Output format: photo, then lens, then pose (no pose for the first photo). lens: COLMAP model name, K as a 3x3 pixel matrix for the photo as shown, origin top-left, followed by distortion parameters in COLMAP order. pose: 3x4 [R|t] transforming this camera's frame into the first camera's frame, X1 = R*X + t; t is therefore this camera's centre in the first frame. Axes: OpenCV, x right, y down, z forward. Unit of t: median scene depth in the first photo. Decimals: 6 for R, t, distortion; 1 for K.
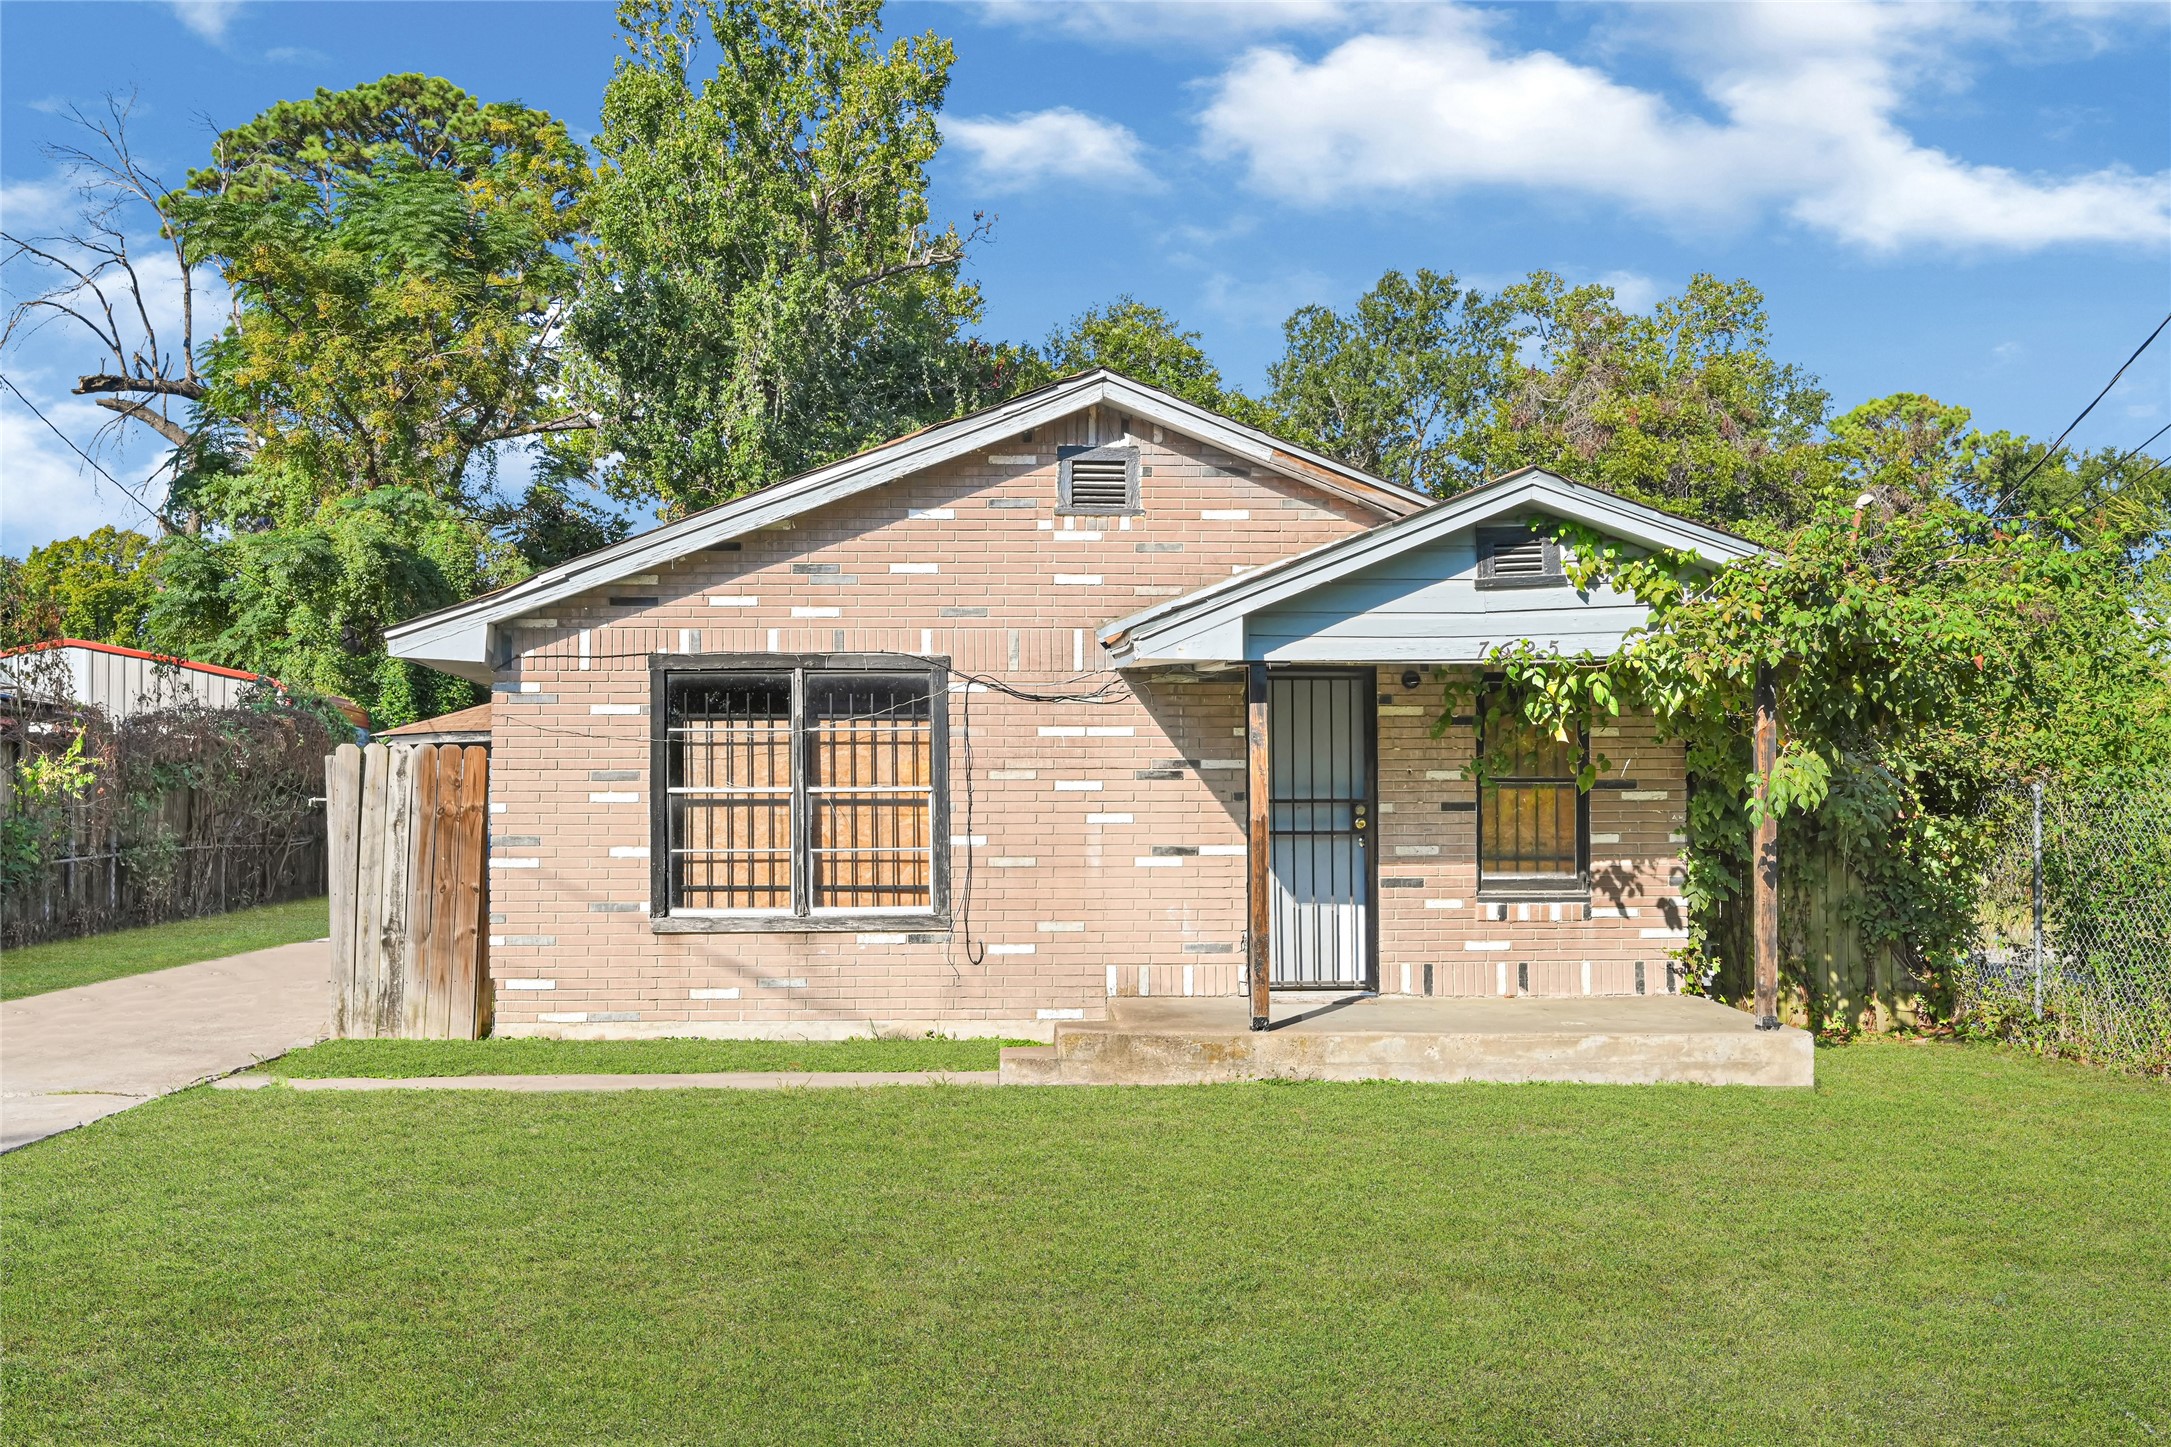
lens RADIAL K [[1916.0, 0, 1092.6], [0, 1916.0, 794.9], [0, 0, 1]] dist [-0.001412, -0.003513]
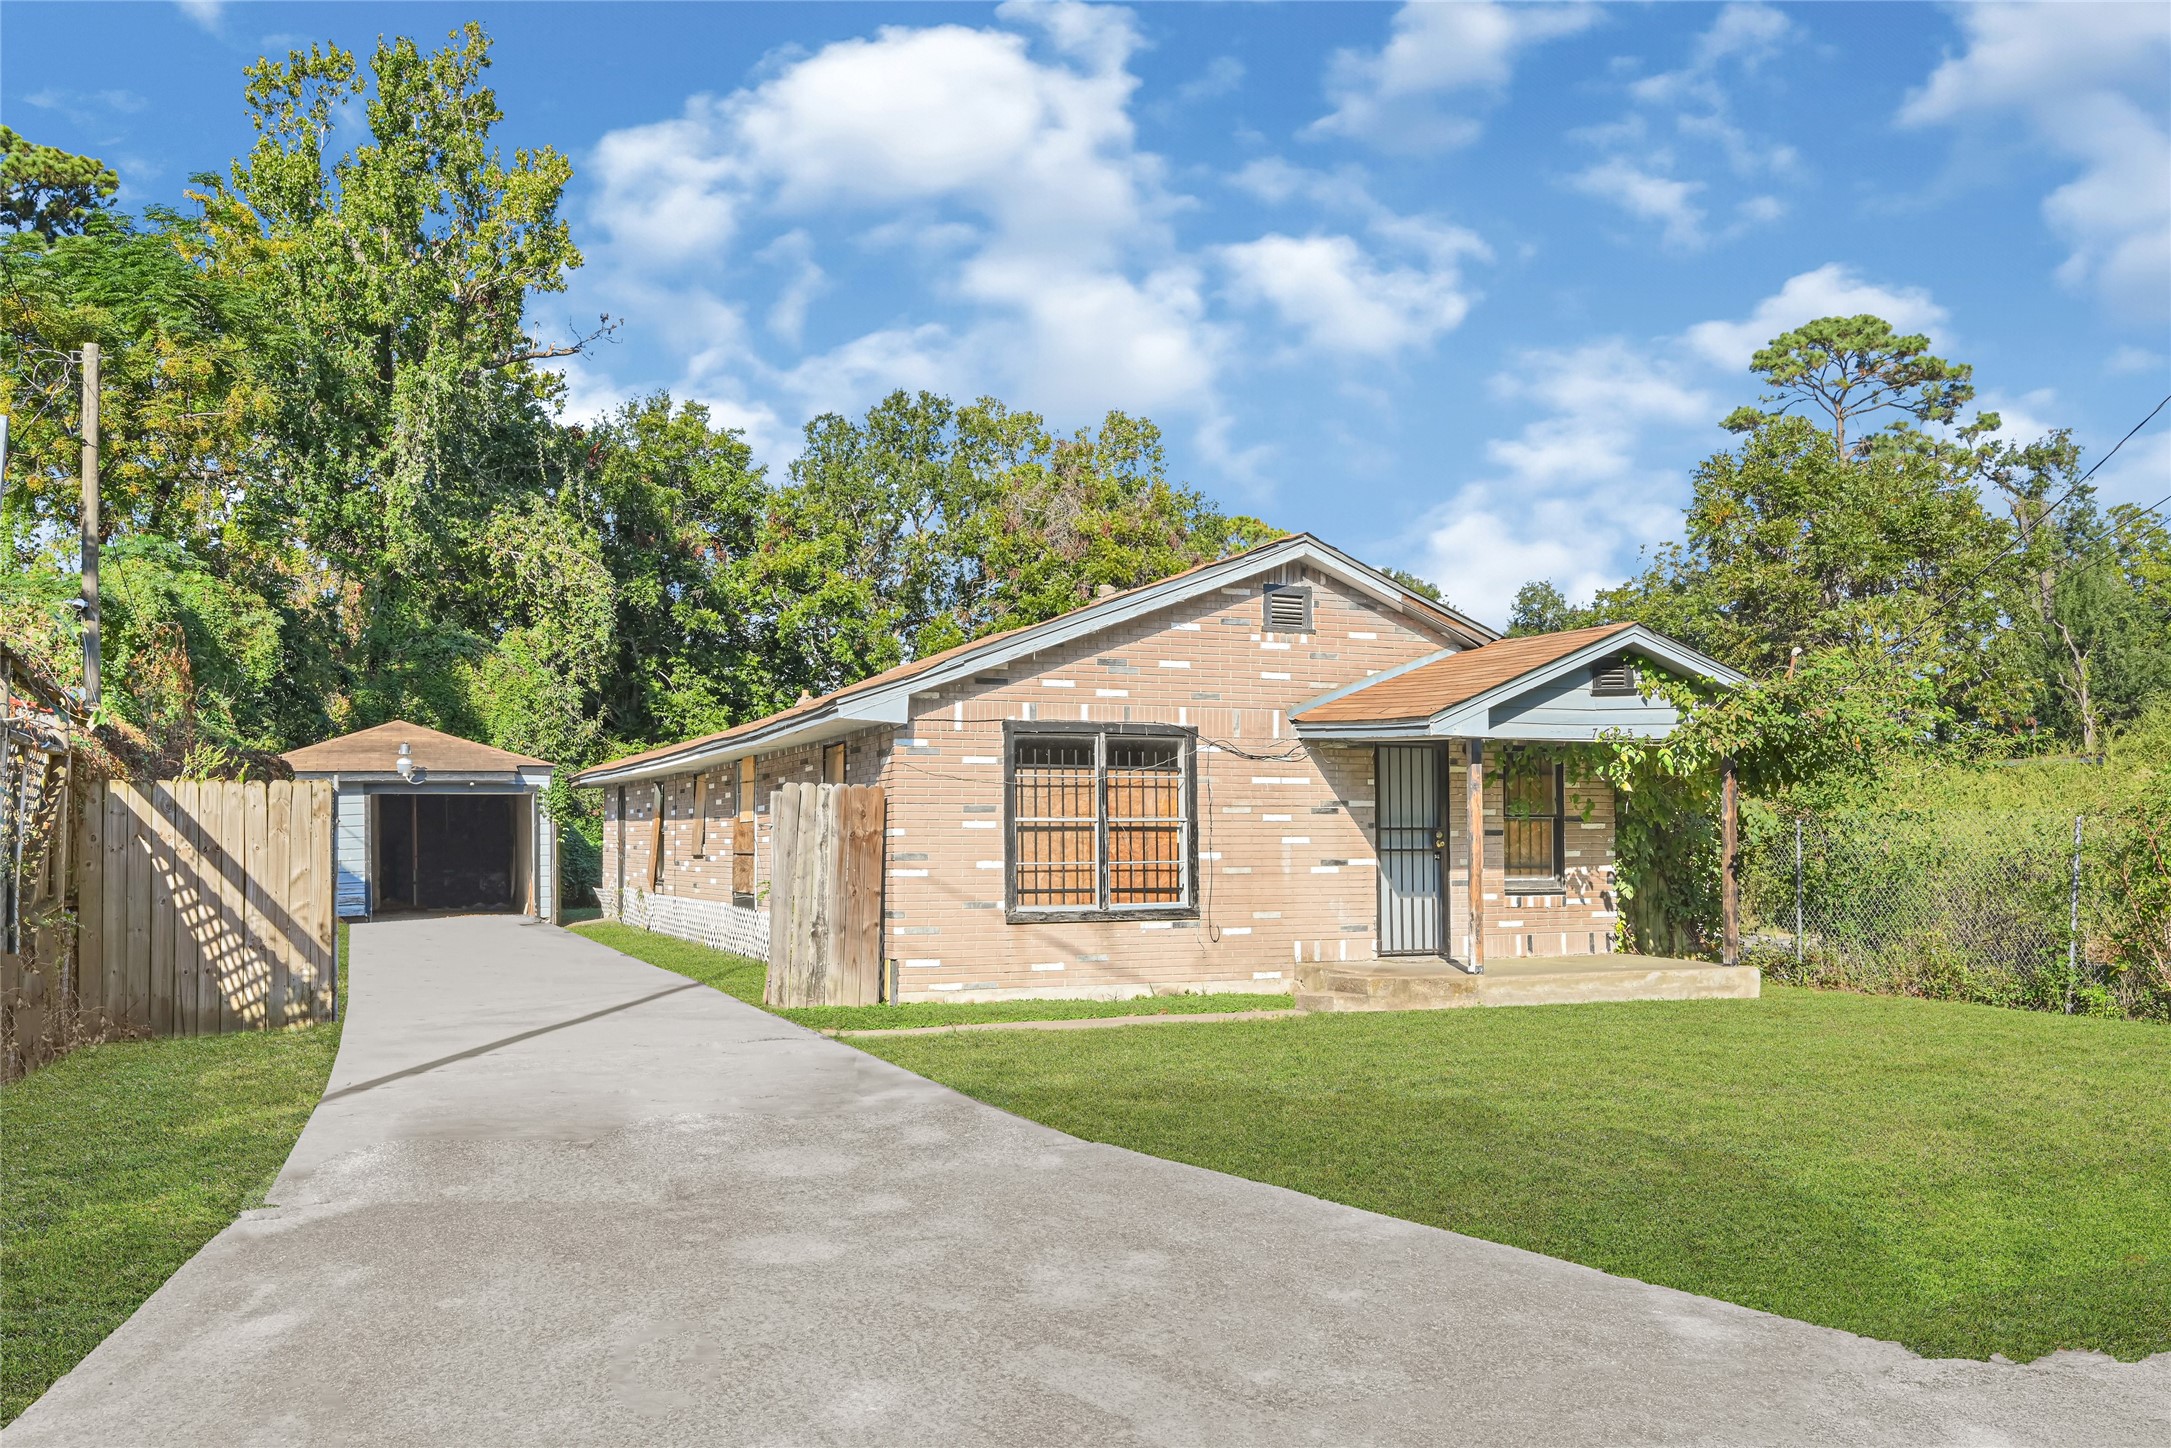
lens RADIAL K [[1727.5, 0, 1081.3], [0, 1727.5, 813.4], [0, 0, 1]] dist [-0.005858, 0.005376]
pose [[0.937252, 0.006060, 0.348600, -0.602751], [-0.001084, 0.999895, -0.014468, 0.011018], [-0.348651, 0.013182, 0.937160, -0.175875]]
